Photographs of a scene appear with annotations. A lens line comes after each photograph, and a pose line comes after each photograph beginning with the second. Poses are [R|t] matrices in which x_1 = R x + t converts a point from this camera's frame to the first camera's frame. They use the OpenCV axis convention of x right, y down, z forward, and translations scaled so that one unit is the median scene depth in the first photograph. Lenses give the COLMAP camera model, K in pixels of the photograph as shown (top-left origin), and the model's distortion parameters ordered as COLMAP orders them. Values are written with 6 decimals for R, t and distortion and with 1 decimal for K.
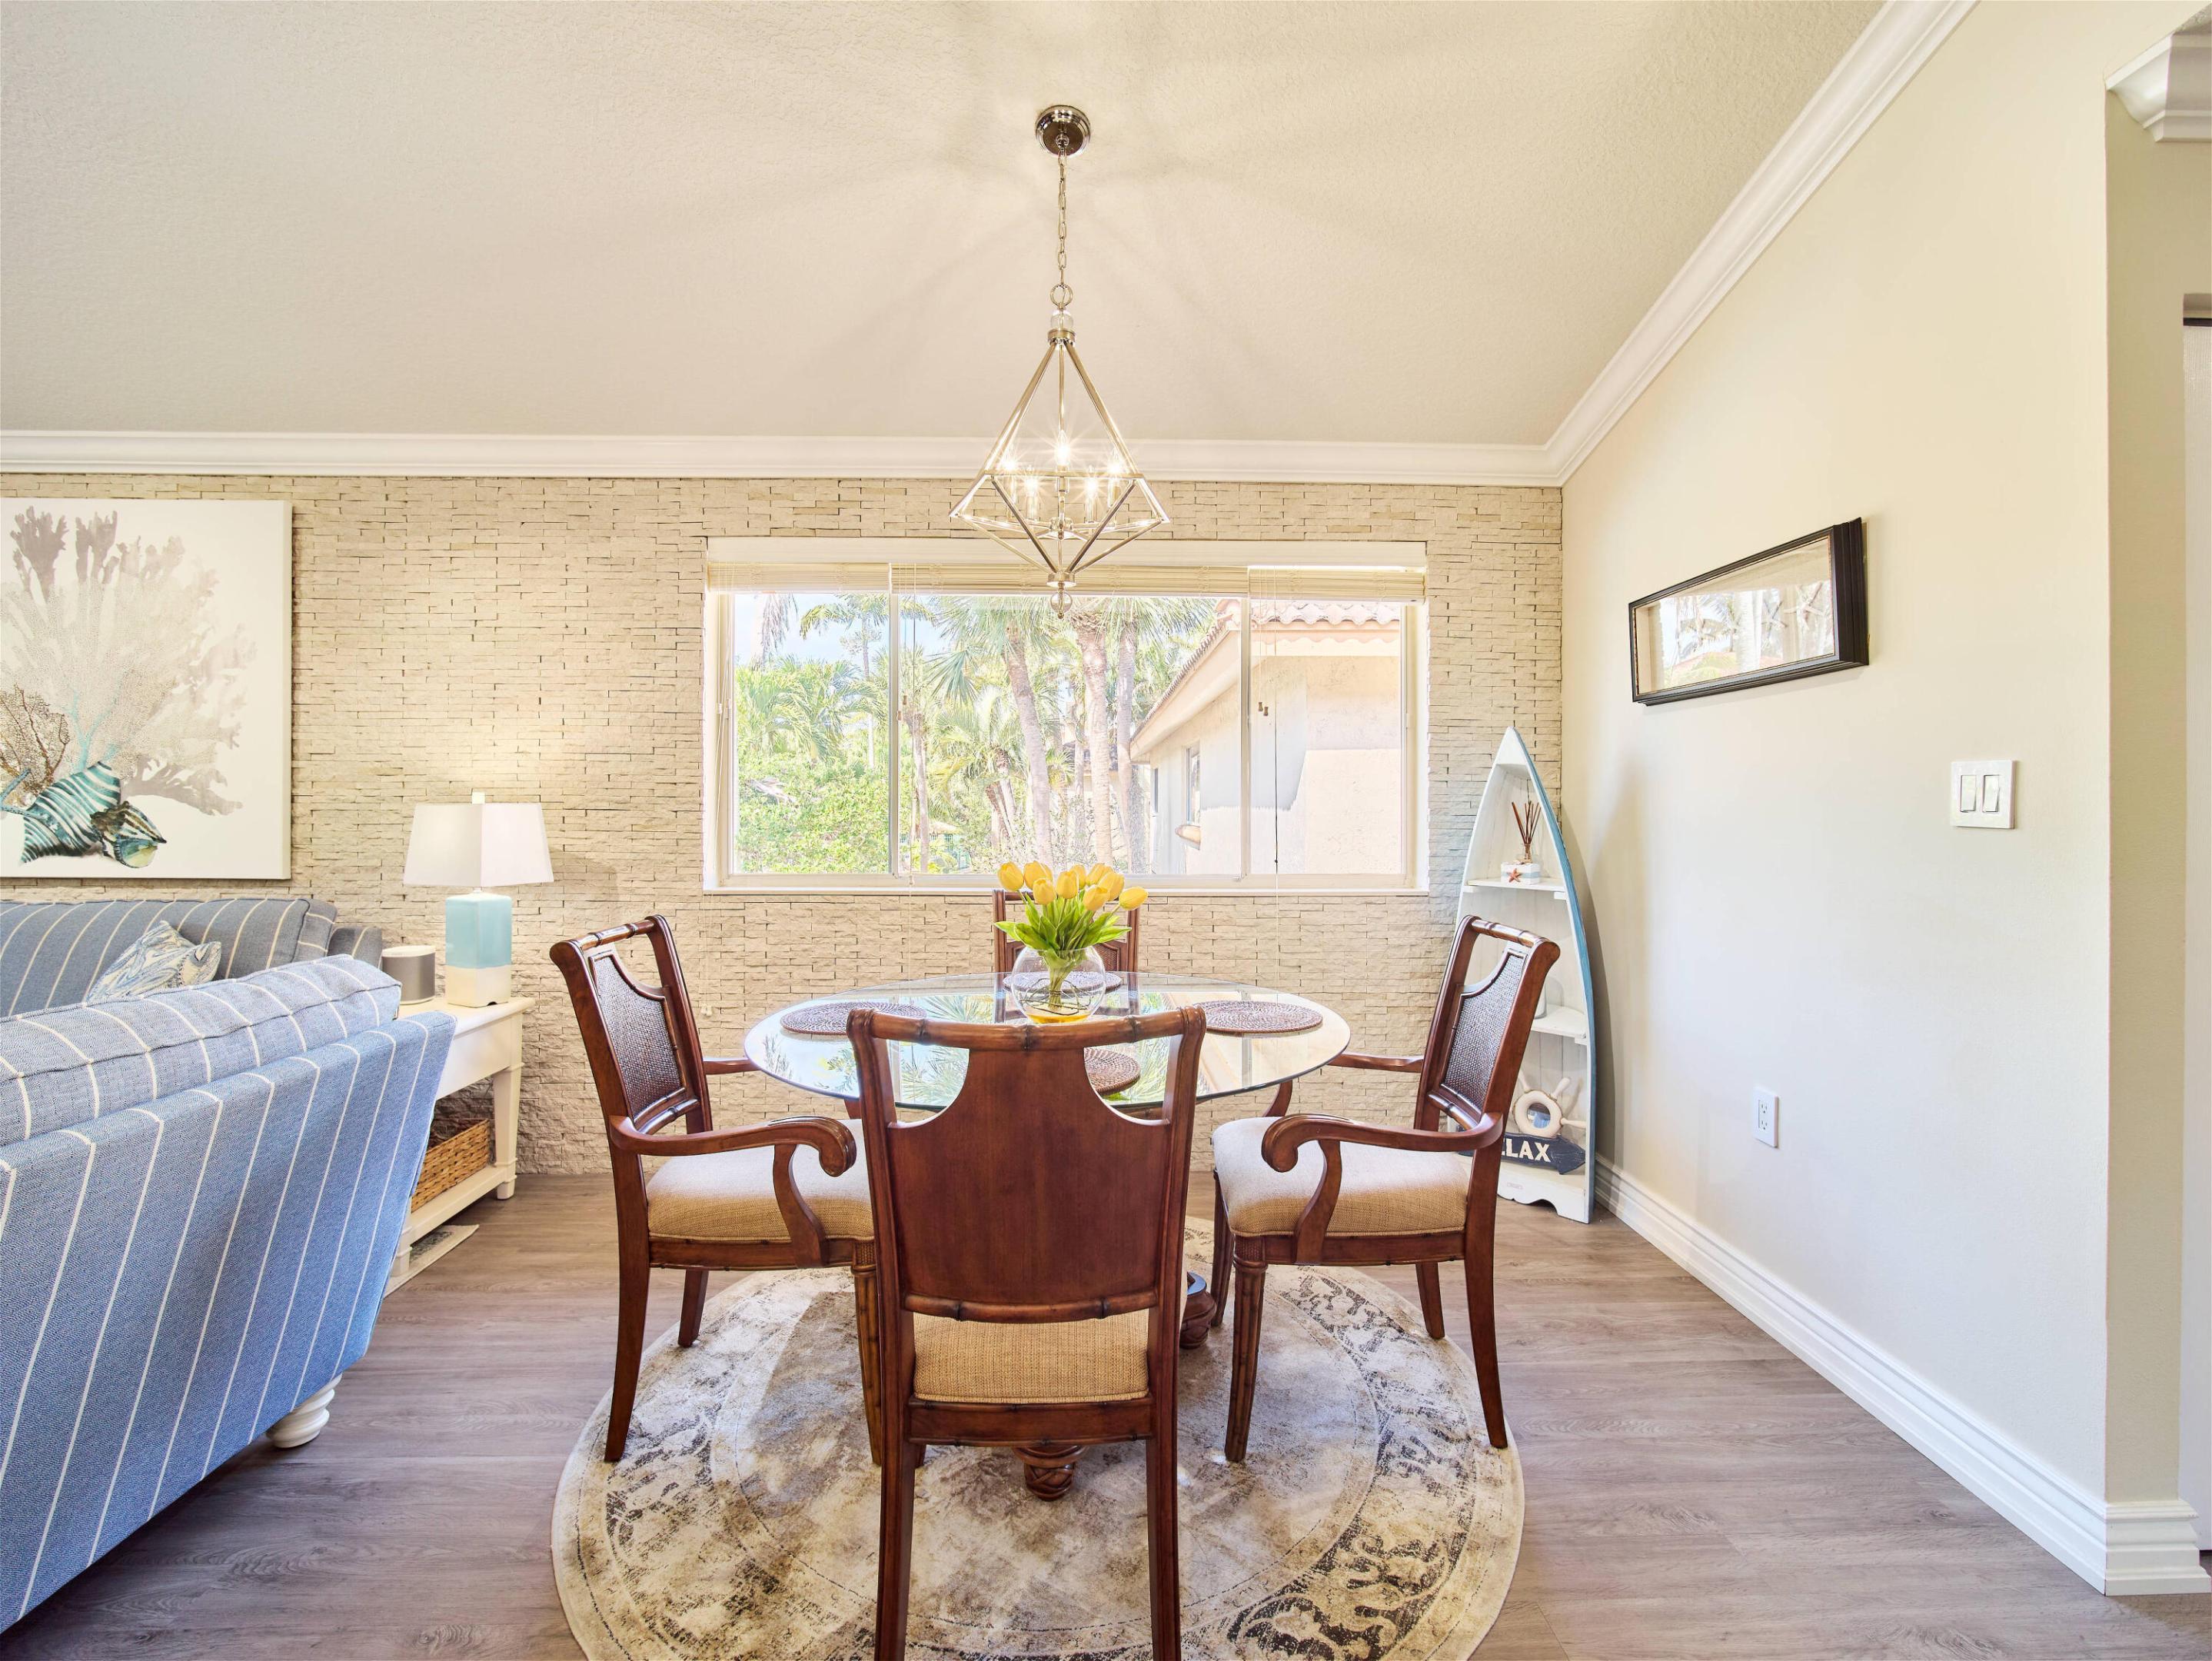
lens RADIAL K [[976.8, 0, 1102.5], [0, 976.8, 822.3], [0, 0, 1]] dist [-0.000671, -0.003736]
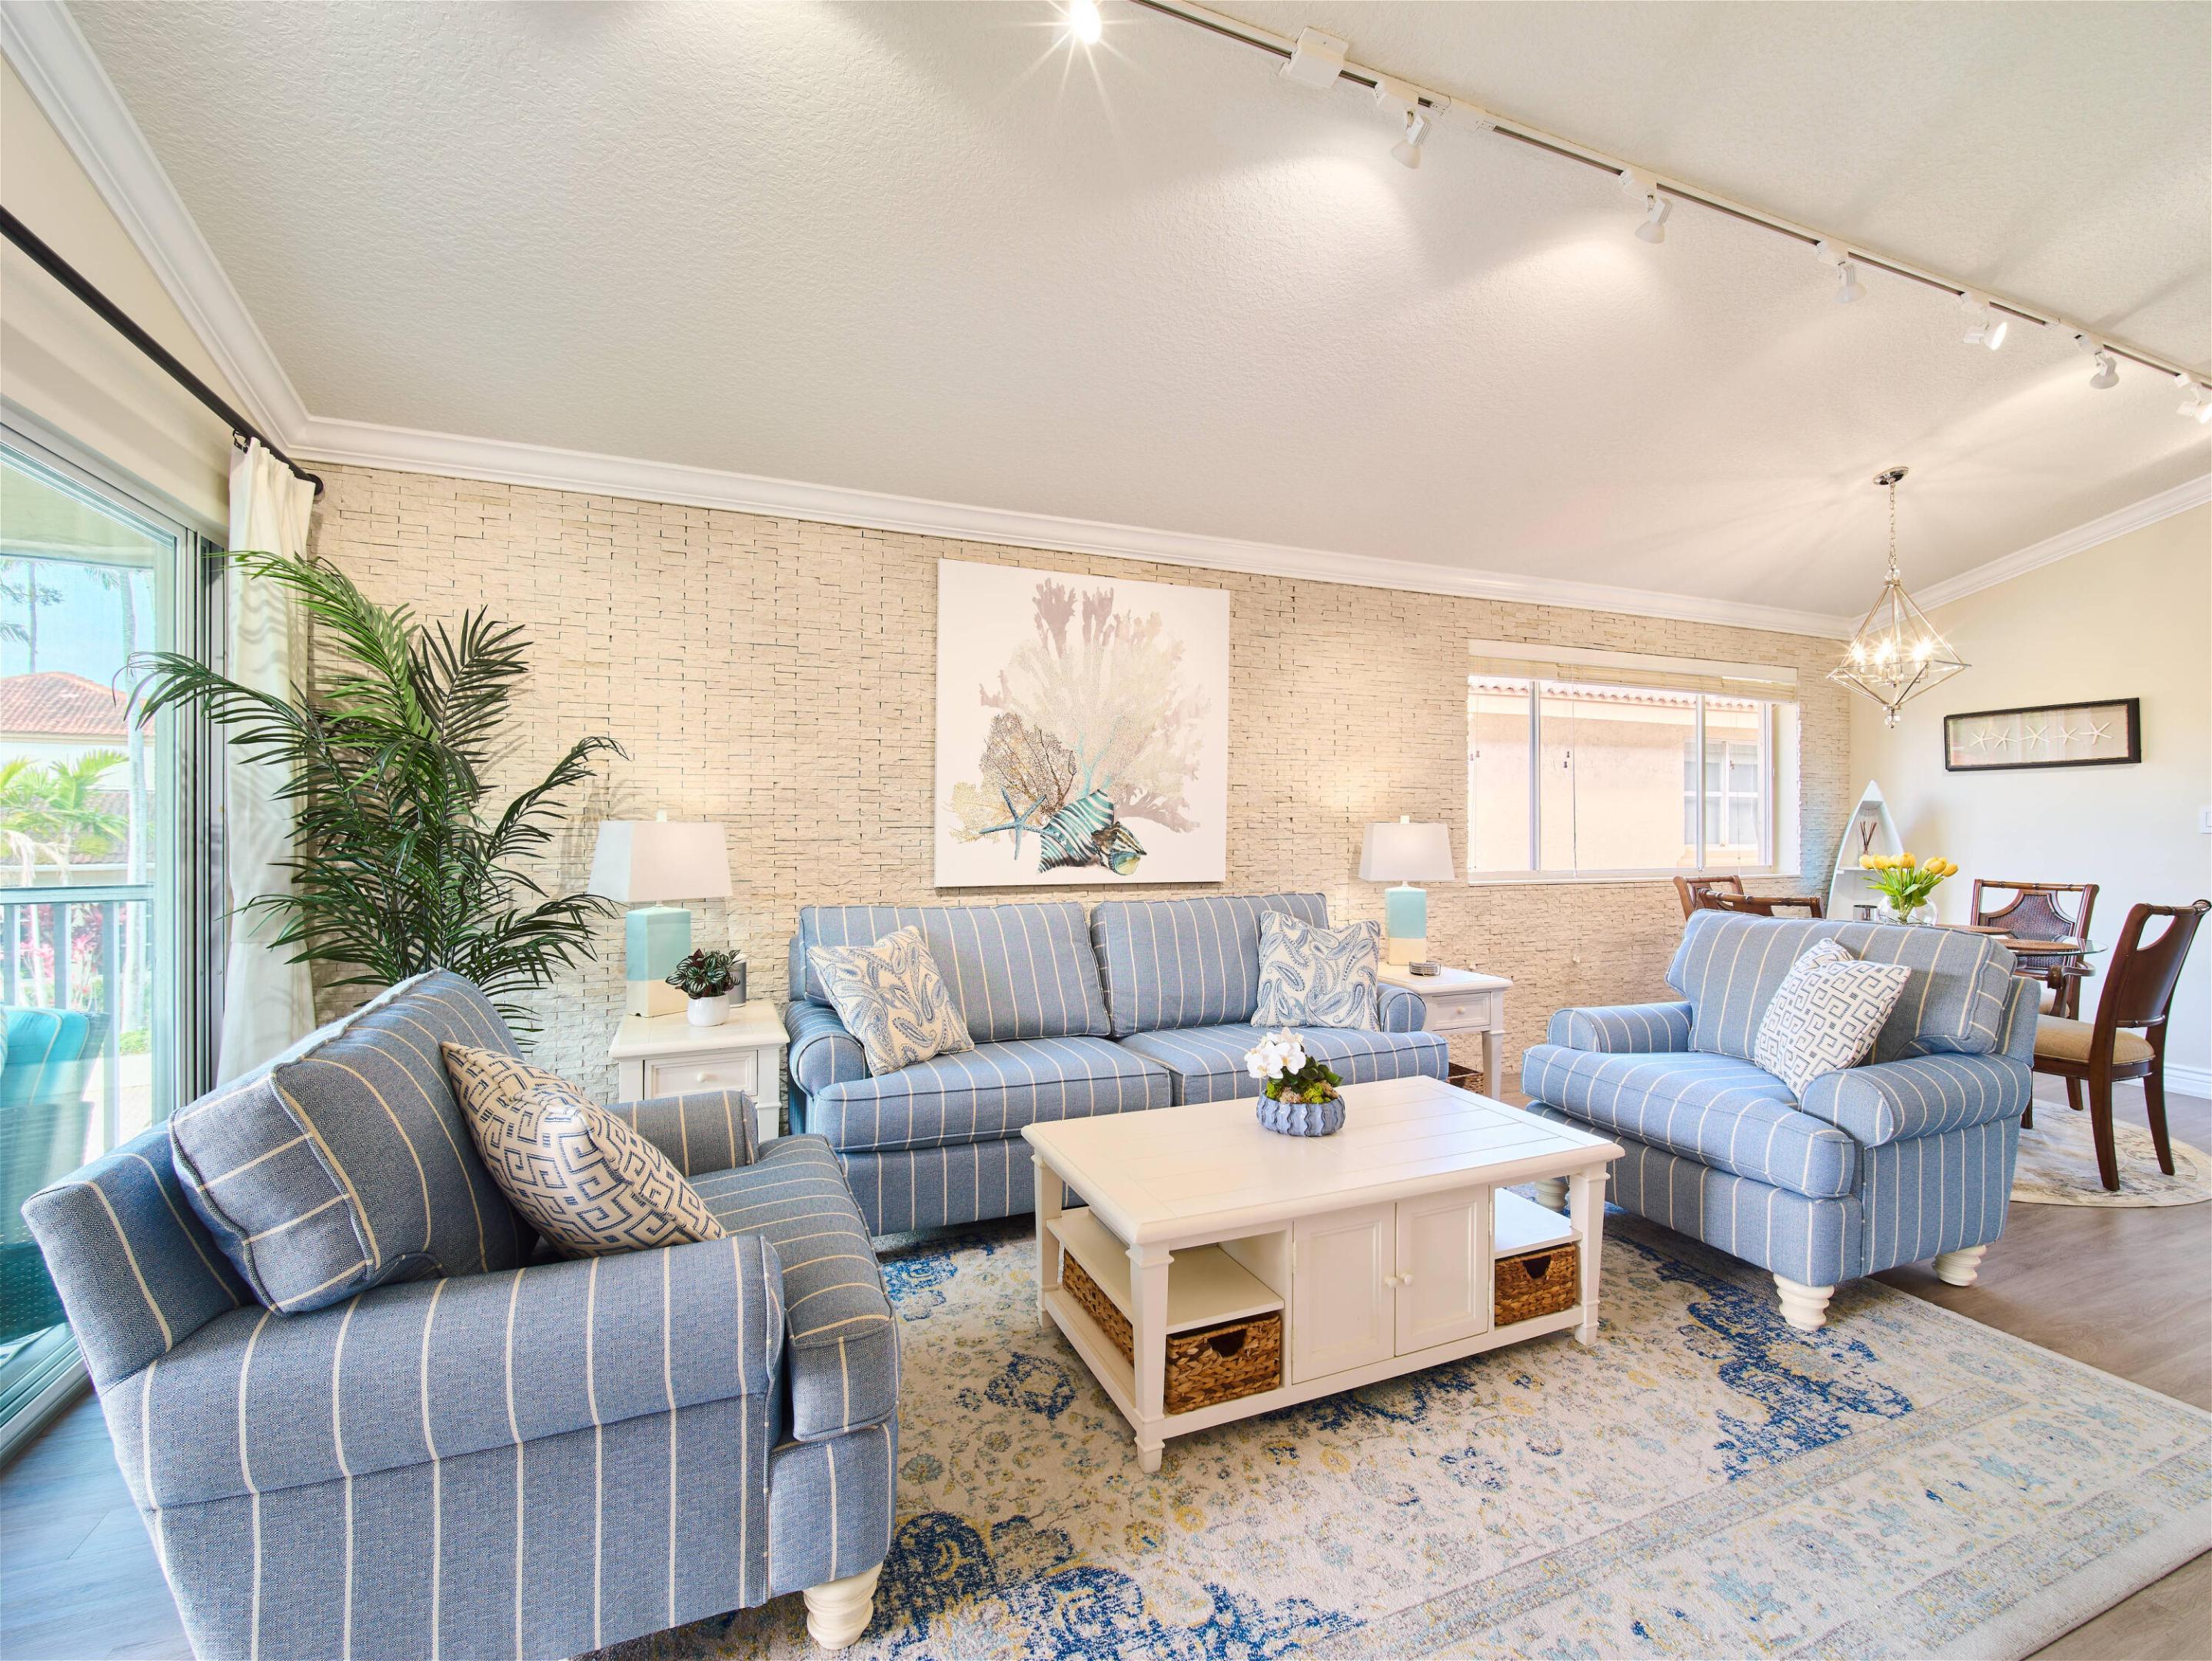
lens RADIAL K [[976.8, 0, 1116.3], [0, 976.8, 828.8], [0, 0, 1]] dist [-0.000671, -0.003736]
pose [[0.934148, -0.002954, 0.356873, -1.451886], [0.004886, 0.999978, -0.004513, -0.007050], [-0.356851, 0.005960, 0.934142, -0.165554]]
